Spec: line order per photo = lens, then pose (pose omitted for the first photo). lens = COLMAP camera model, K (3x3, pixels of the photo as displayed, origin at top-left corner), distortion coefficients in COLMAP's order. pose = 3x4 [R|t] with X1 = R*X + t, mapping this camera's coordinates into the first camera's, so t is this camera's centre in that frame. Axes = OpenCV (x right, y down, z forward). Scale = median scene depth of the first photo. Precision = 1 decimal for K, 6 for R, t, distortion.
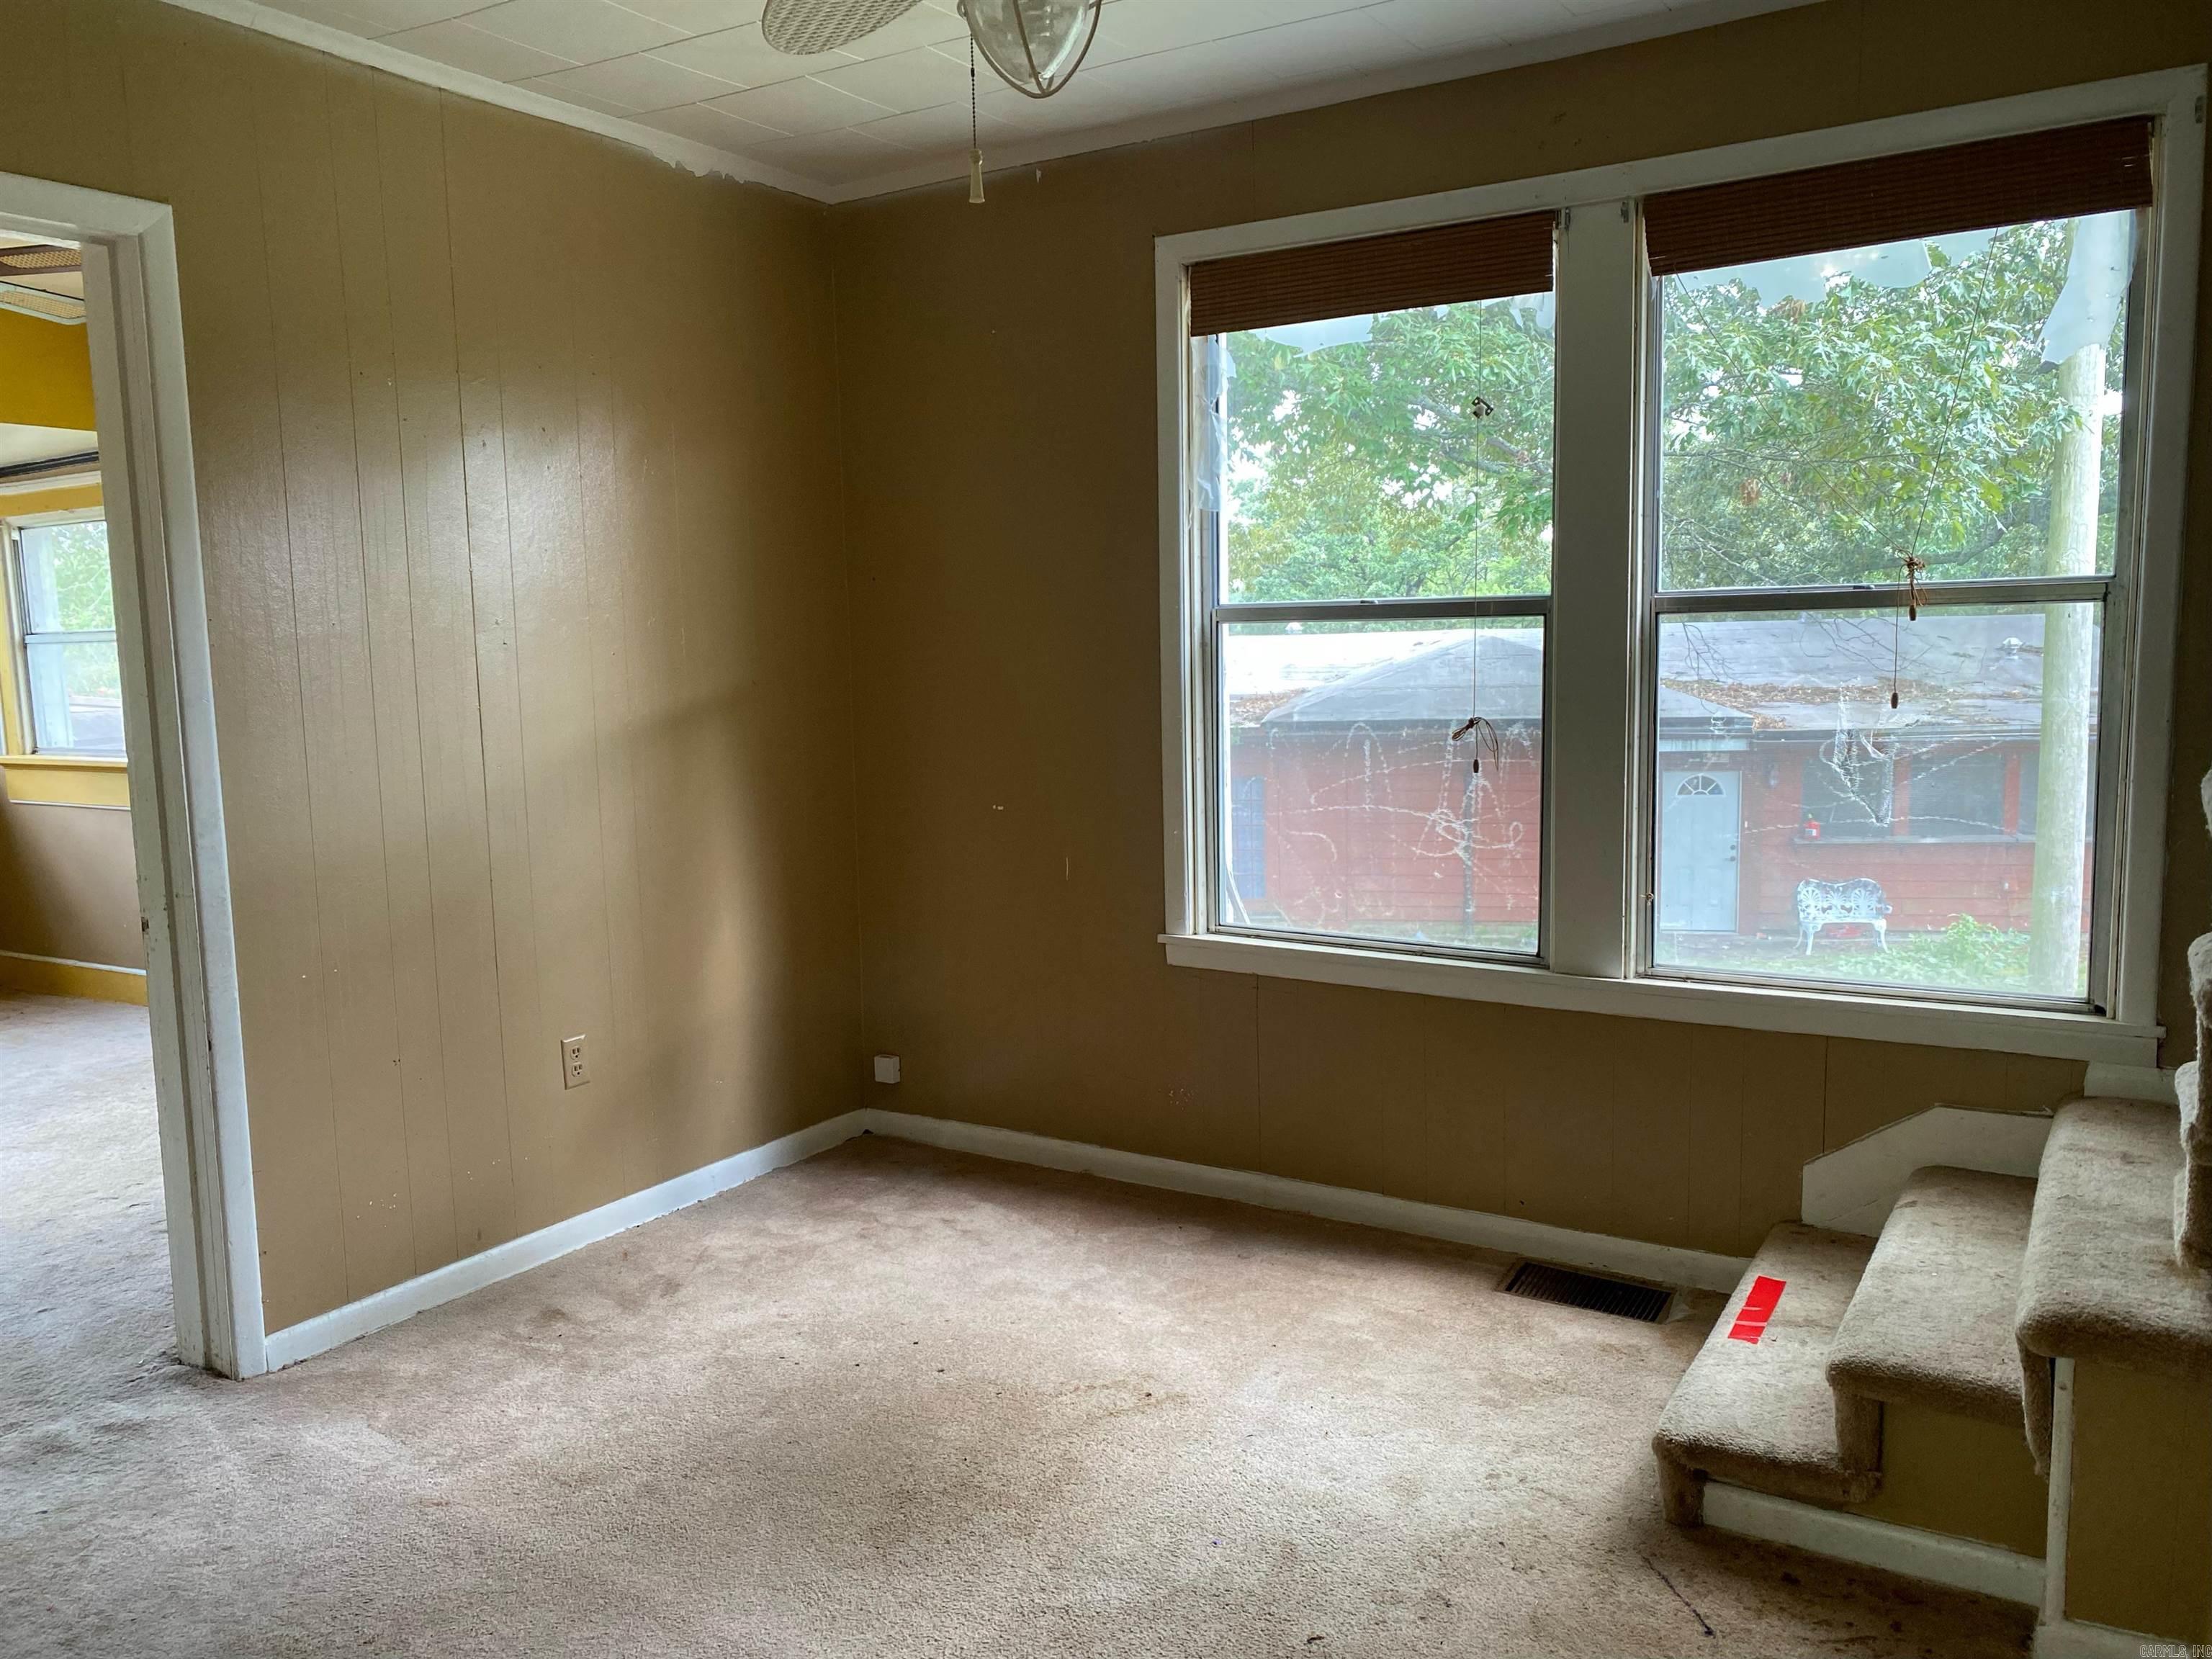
lens RADIAL K [[1687.3, 0, 1100.6], [0, 1687.3, 833.8], [0, 0, 1]] dist [0.042102, -0.049761]
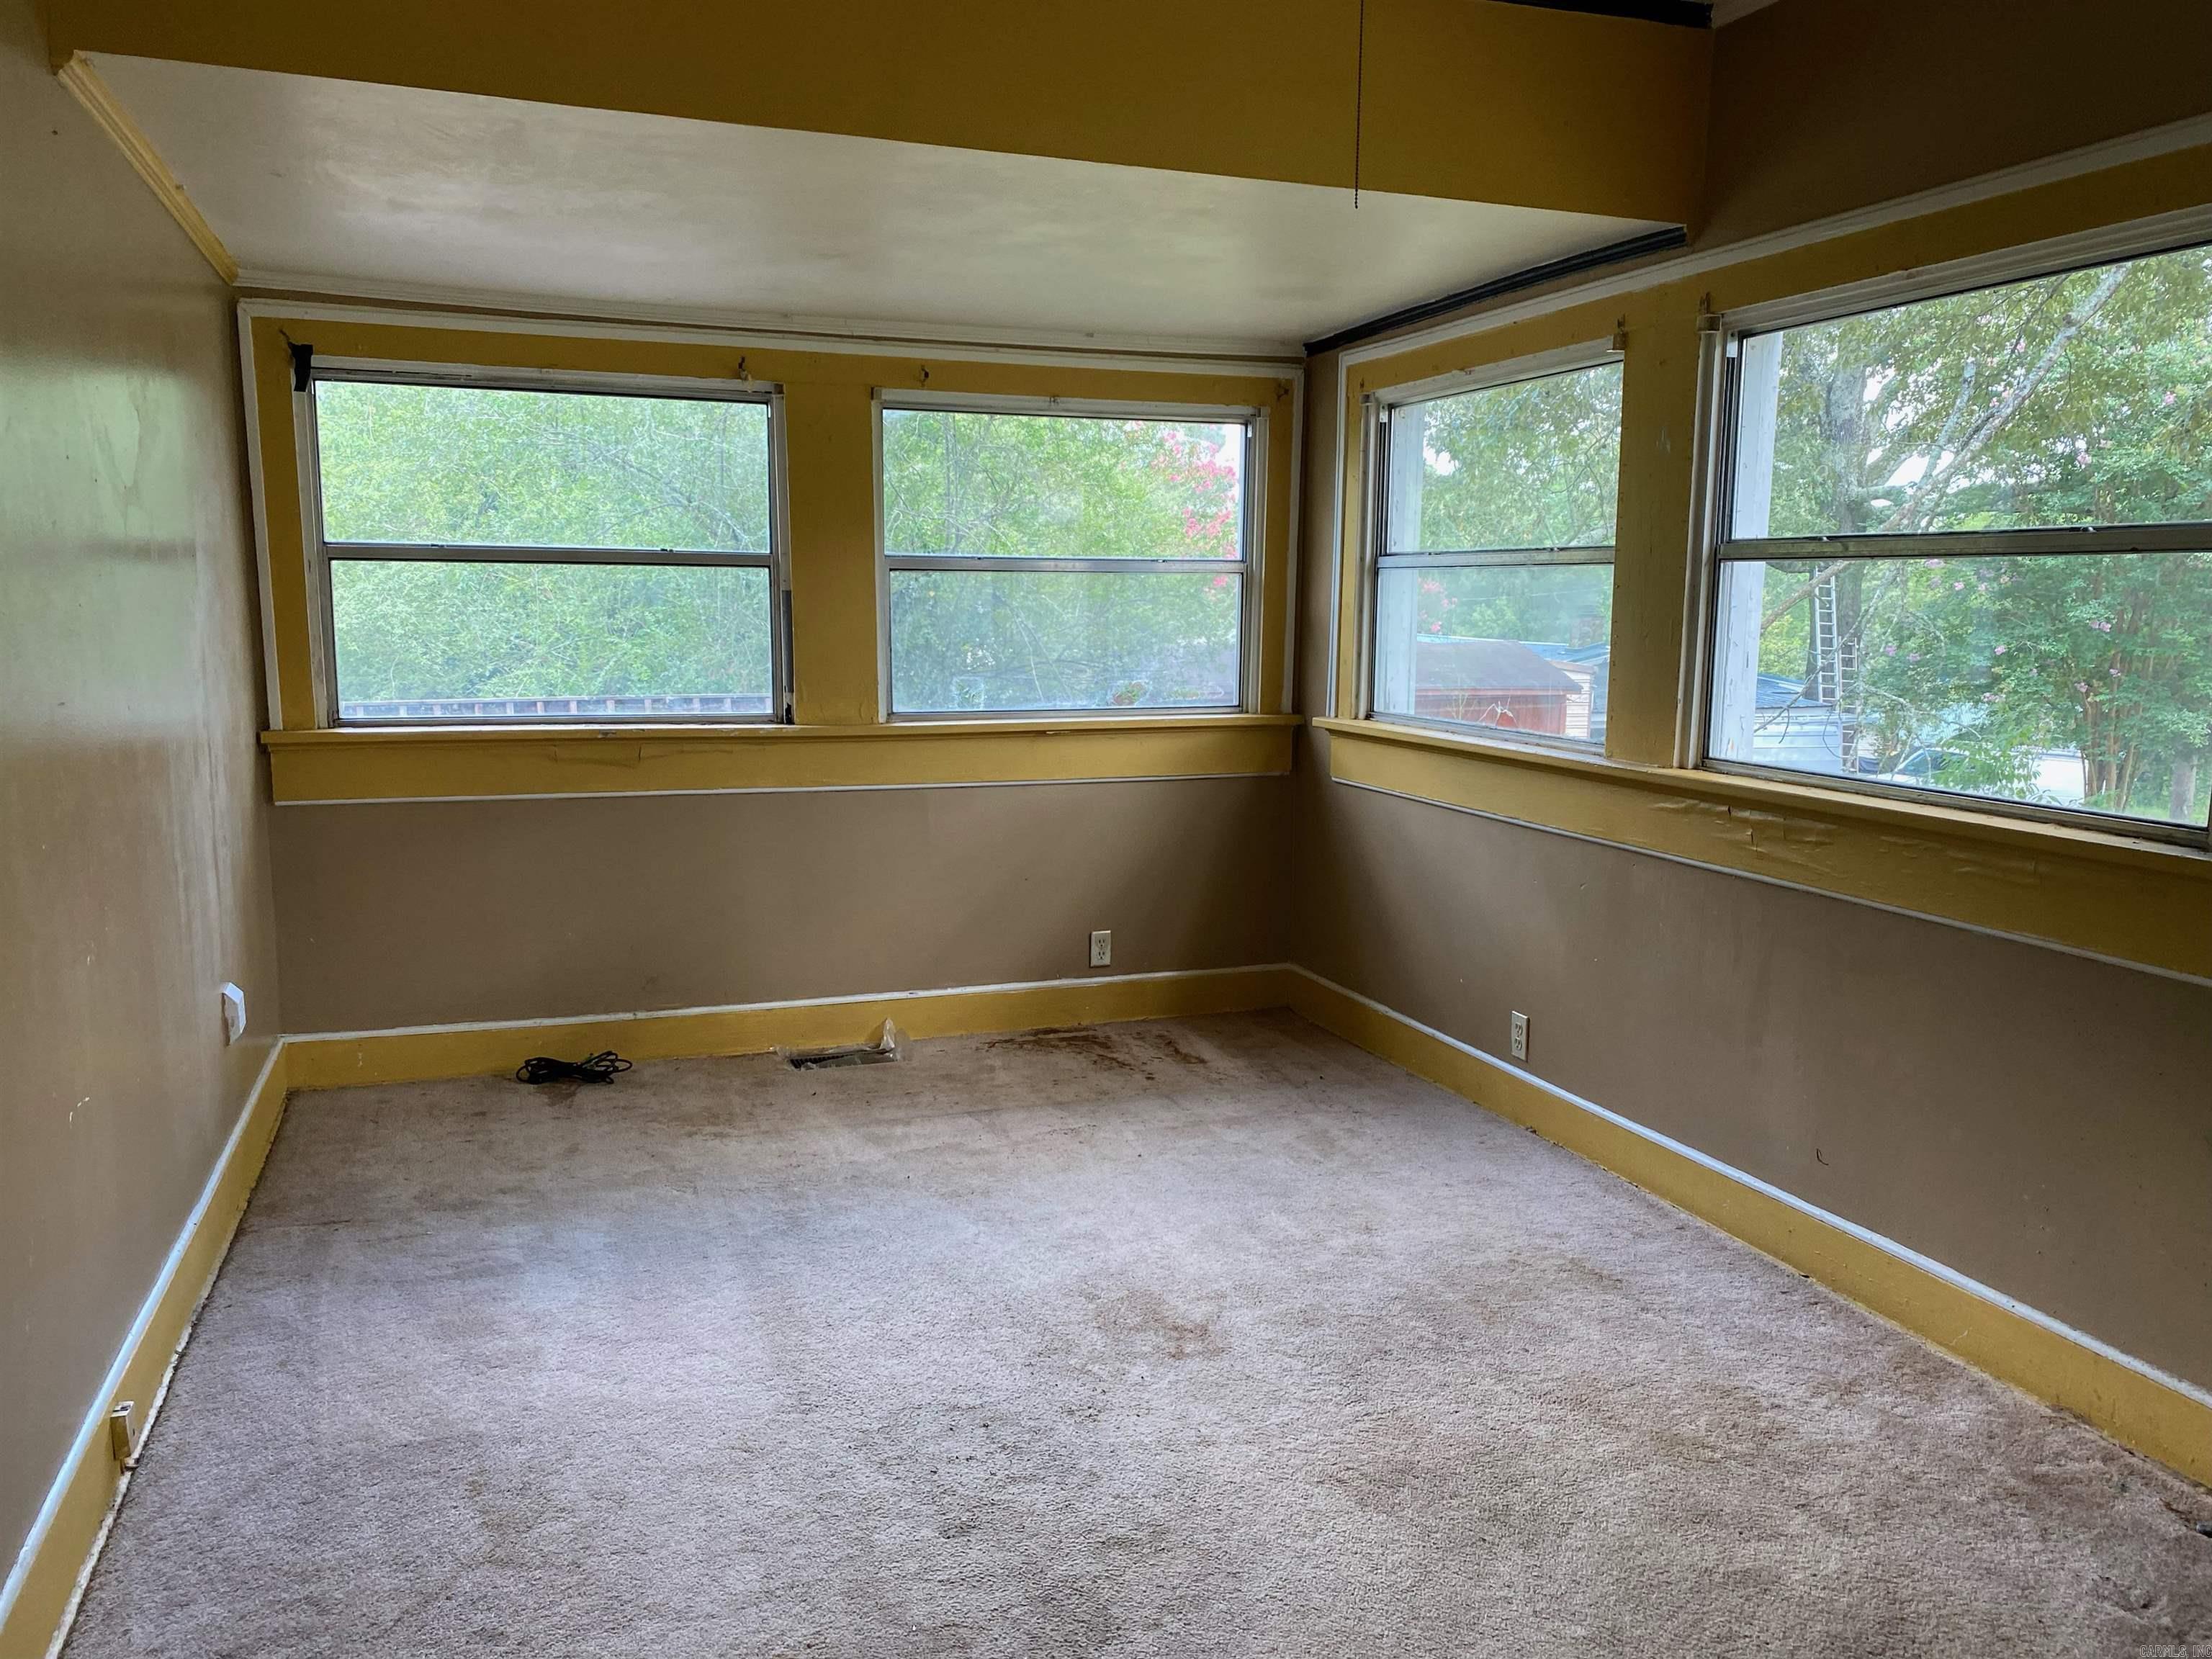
lens RADIAL K [[1687.3, 0, 1104.7], [0, 1687.3, 832.0], [0, 0, 1]] dist [0.042102, -0.049761]
pose [[0.784049, 0.118683, -0.609246, -0.269499], [-0.101772, 0.992846, 0.062437, -0.033084], [0.612298, 0.013050, 0.790519, 0.359541]]
